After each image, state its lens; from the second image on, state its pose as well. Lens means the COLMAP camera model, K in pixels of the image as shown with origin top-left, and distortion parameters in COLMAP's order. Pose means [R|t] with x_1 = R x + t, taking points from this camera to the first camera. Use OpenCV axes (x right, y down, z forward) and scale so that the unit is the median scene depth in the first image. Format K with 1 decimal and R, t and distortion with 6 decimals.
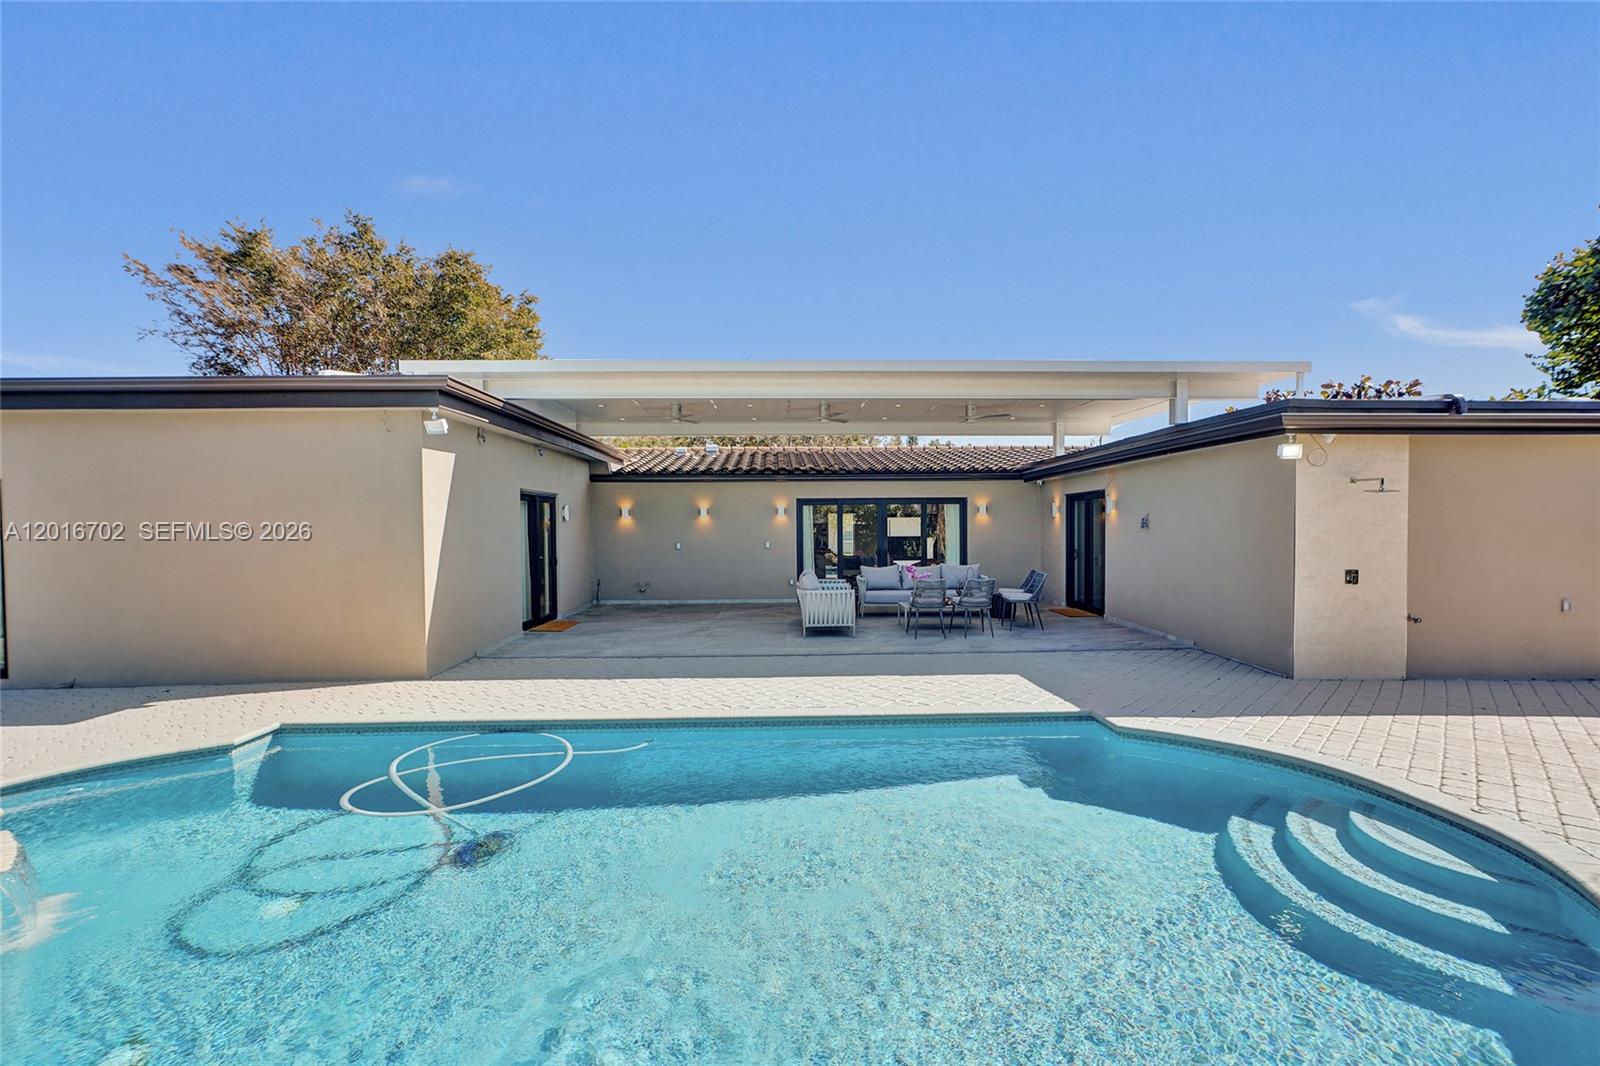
lens RADIAL K [[704.1, 0, 798.5], [0, 704.1, 533.8], [0, 0, 1]] dist [-0.004865, 0.000054]
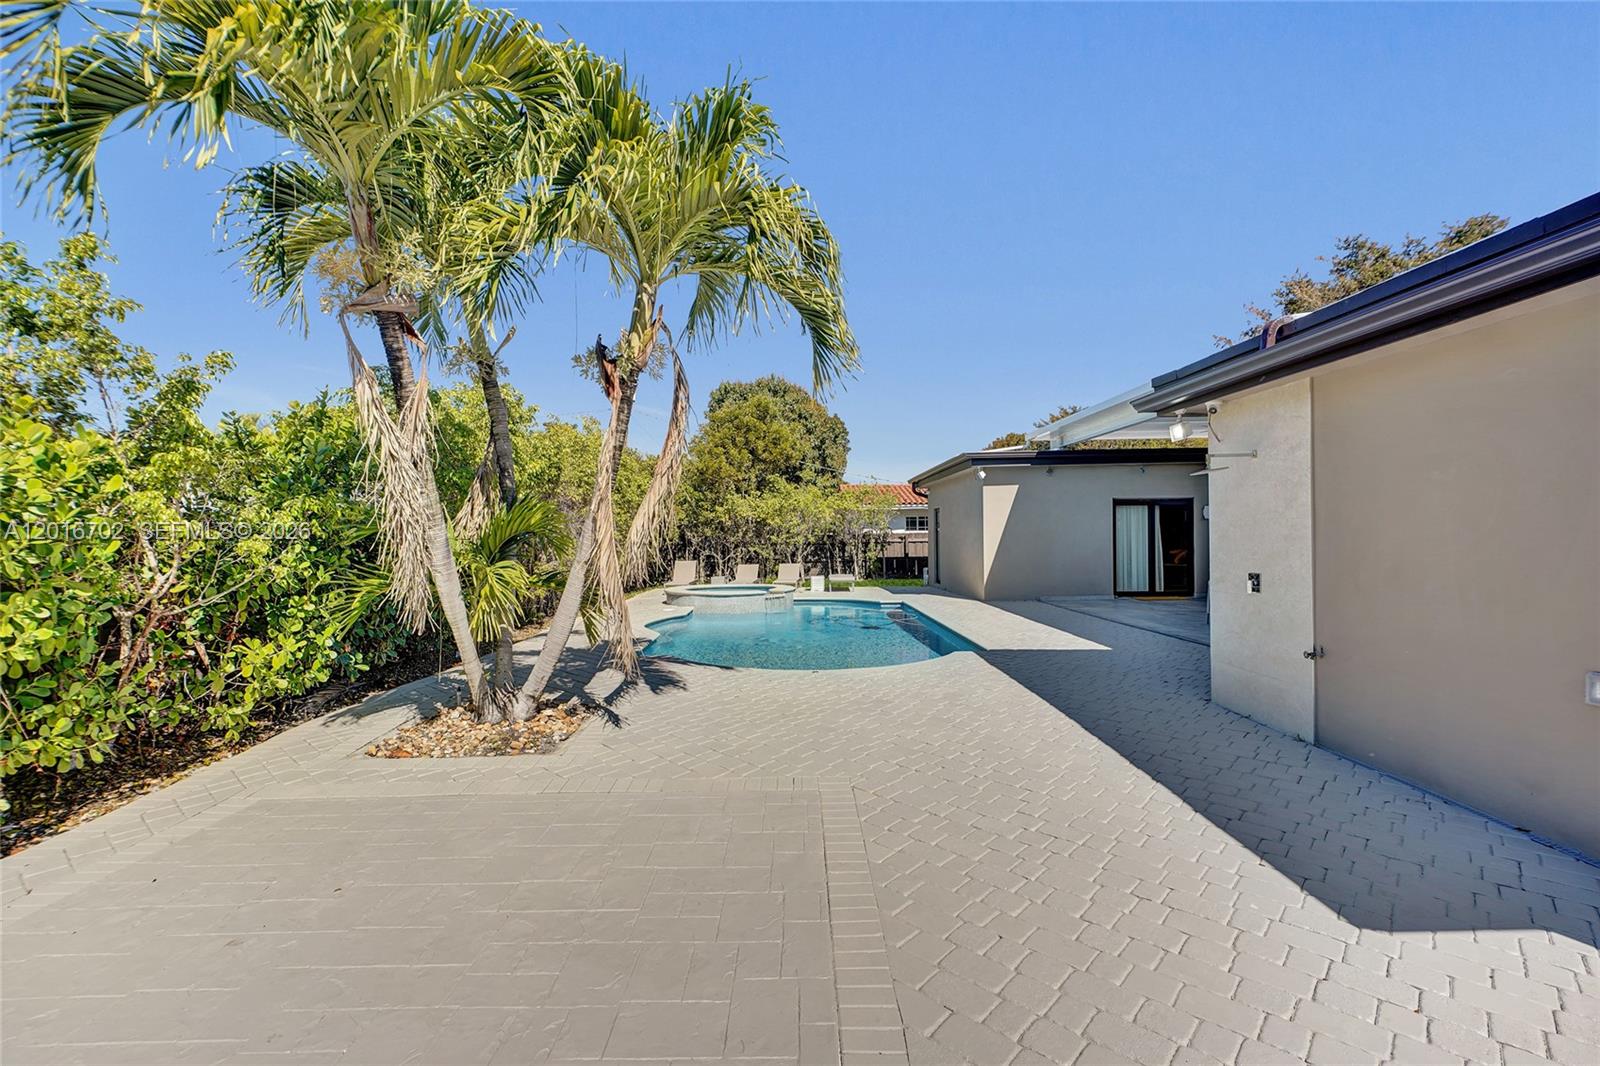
lens RADIAL K [[708.4, 0, 801.8], [0, 708.4, 534.6], [0, 0, 1]] dist [-0.011058, 0.000017]
pose [[-0.007912, 0.006438, -0.999948, 0.841628], [-0.002850, 0.999975, 0.006460, 0.003246], [0.999965, 0.002901, -0.007894, 0.284751]]
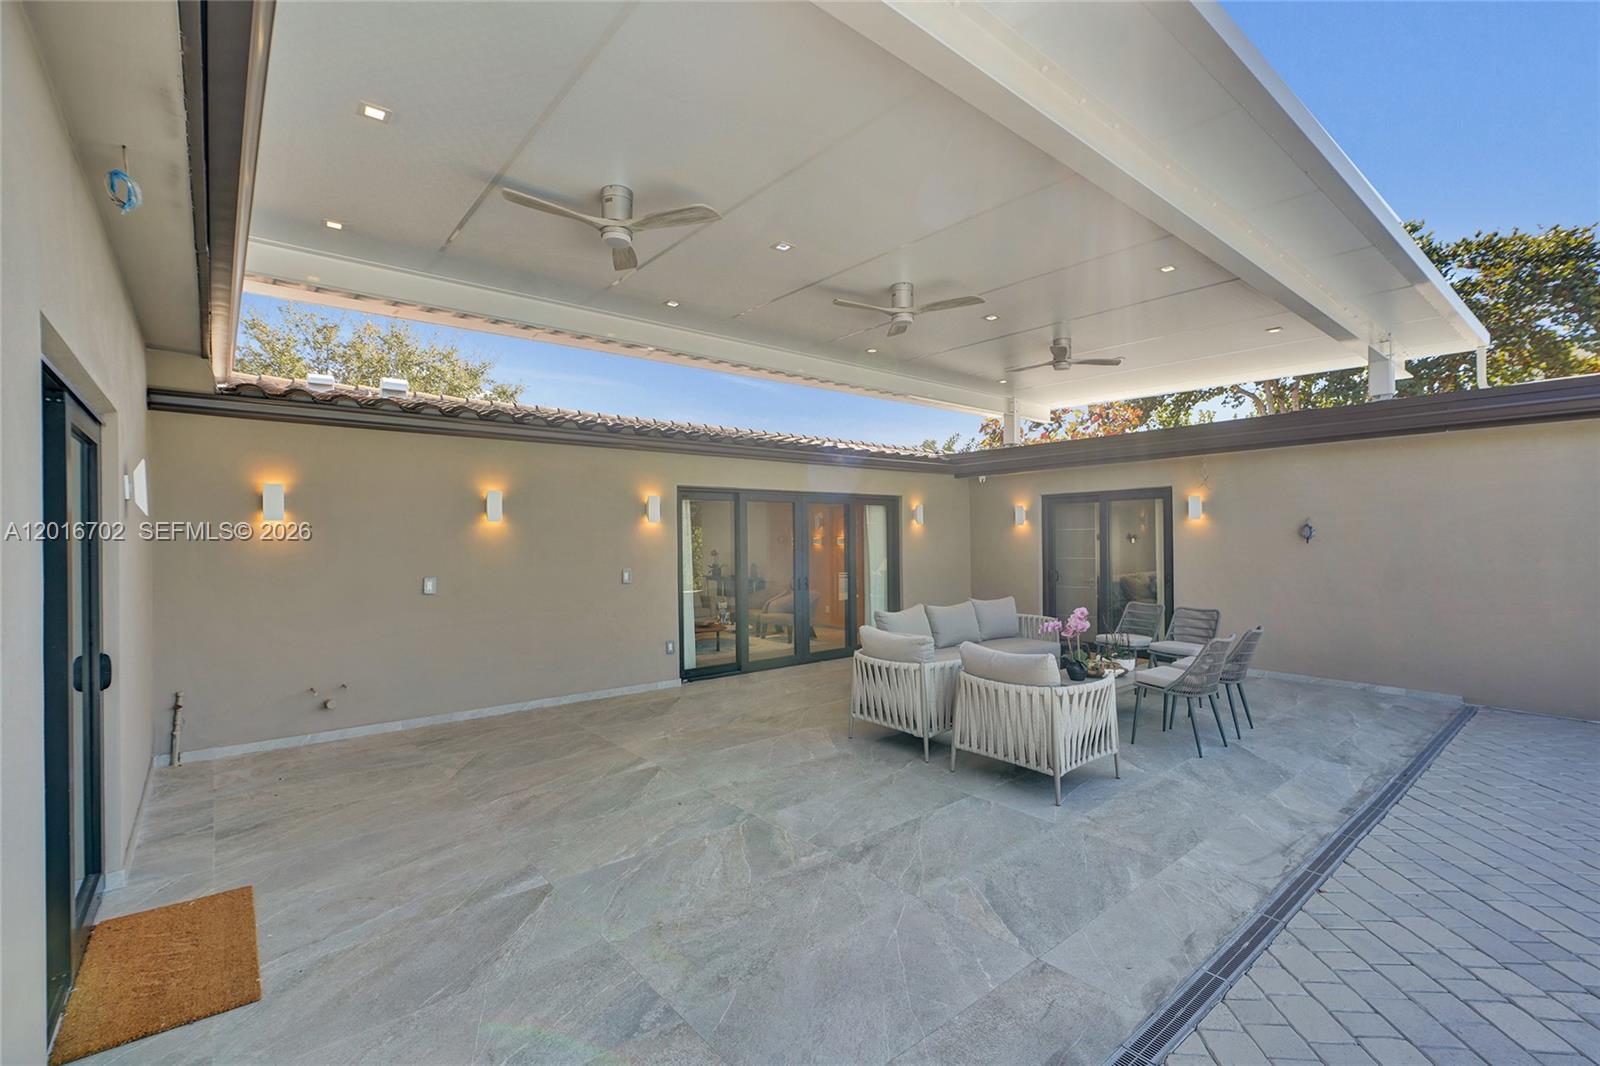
lens RADIAL K [[707.1, 0, 798.7], [0, 707.1, 534.7], [0, 0, 1]] dist [-0.014044, 0.007280]
pose [[0.786636, 0.004774, 0.617399, -0.276343], [0.010528, 0.999721, -0.021143, -0.001911], [-0.617327, 0.023132, 0.786366, 0.579744]]
